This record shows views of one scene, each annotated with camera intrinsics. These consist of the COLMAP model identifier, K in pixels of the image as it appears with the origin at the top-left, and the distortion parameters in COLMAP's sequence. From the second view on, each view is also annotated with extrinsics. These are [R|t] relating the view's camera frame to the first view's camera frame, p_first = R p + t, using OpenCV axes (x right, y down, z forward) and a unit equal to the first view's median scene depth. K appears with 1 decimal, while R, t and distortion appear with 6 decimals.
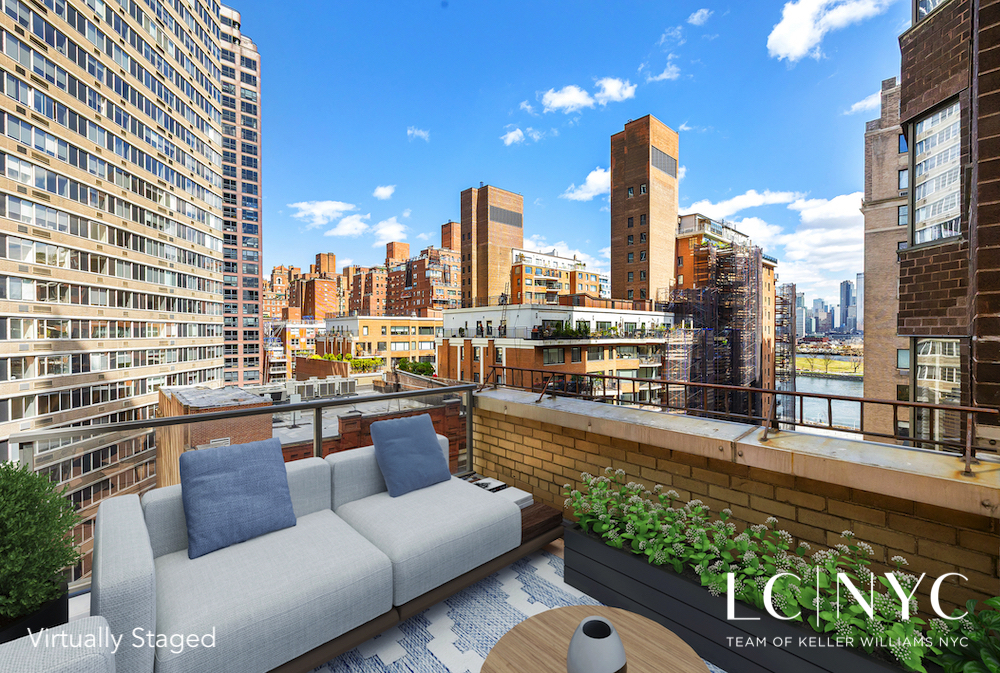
lens RADIAL K [[422.5, 0, 500.1], [0, 422.5, 334.6], [0, 0, 1]] dist [0.003437, -0.000016]
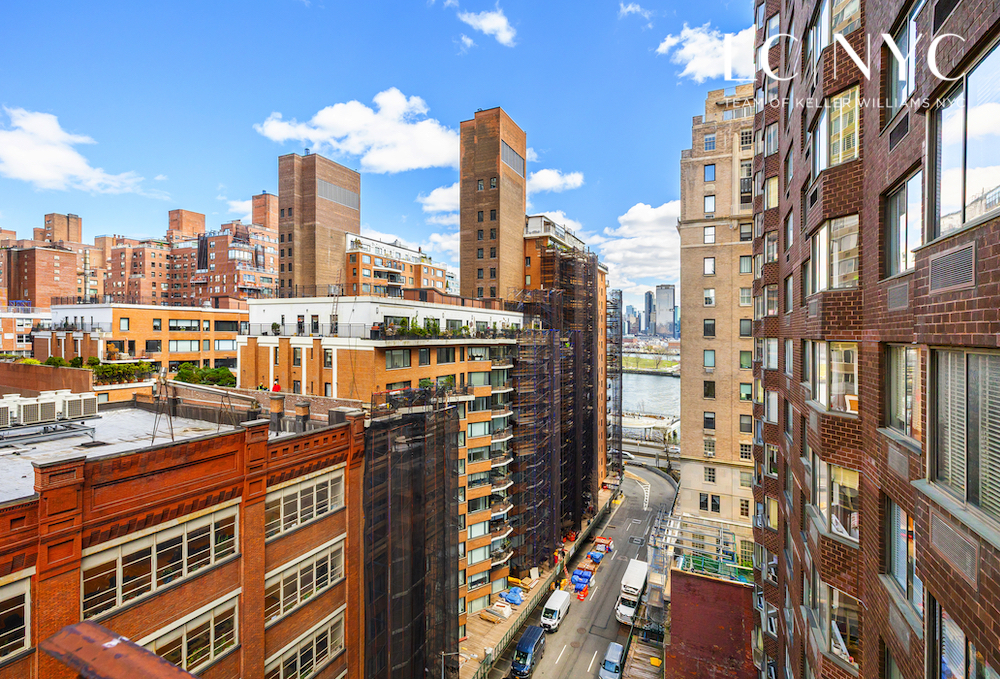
lens RADIAL K [[442.5, 0, 521.6], [0, 442.5, 342.2], [0, 0, 1]] dist [0.004765, -0.000335]
pose [[0.918660, 0.005571, 0.395010, 0.002392], [-0.013292, 0.999770, 0.016813, -0.000482], [-0.394826, -0.020696, 0.918523, 0.062541]]
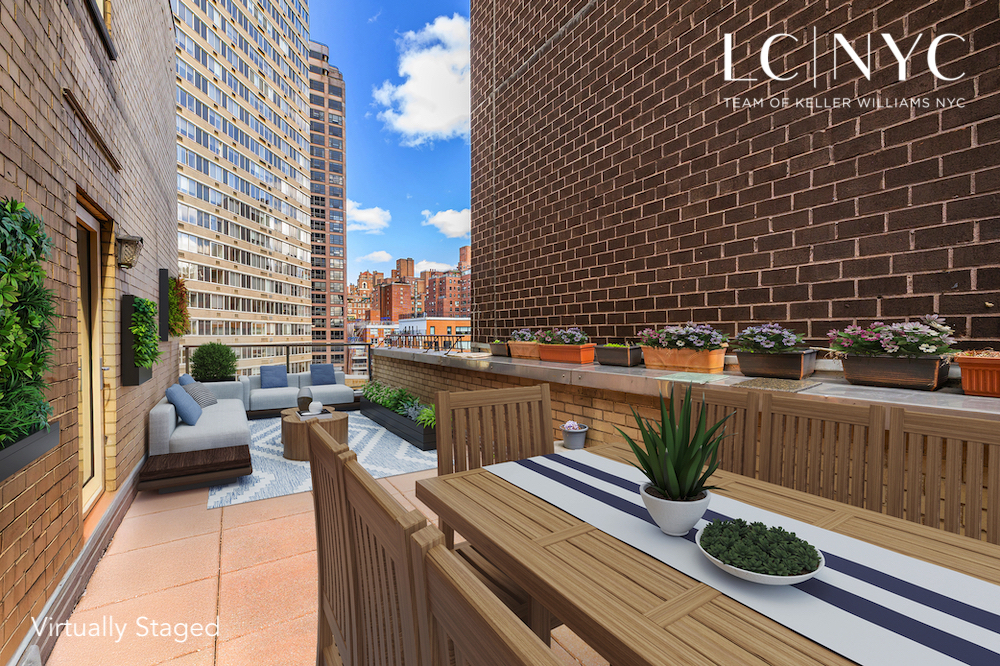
lens RADIAL K [[422.5, 0, 505.0], [0, 422.5, 337.2], [0, 0, 1]] dist [0.003437, -0.000016]
pose [[0.986849, 0.001526, -0.161640, 0.056805], [-0.000919, 0.999992, 0.003831, 0.005257], [0.161645, -0.003632, 0.986842, -0.058366]]
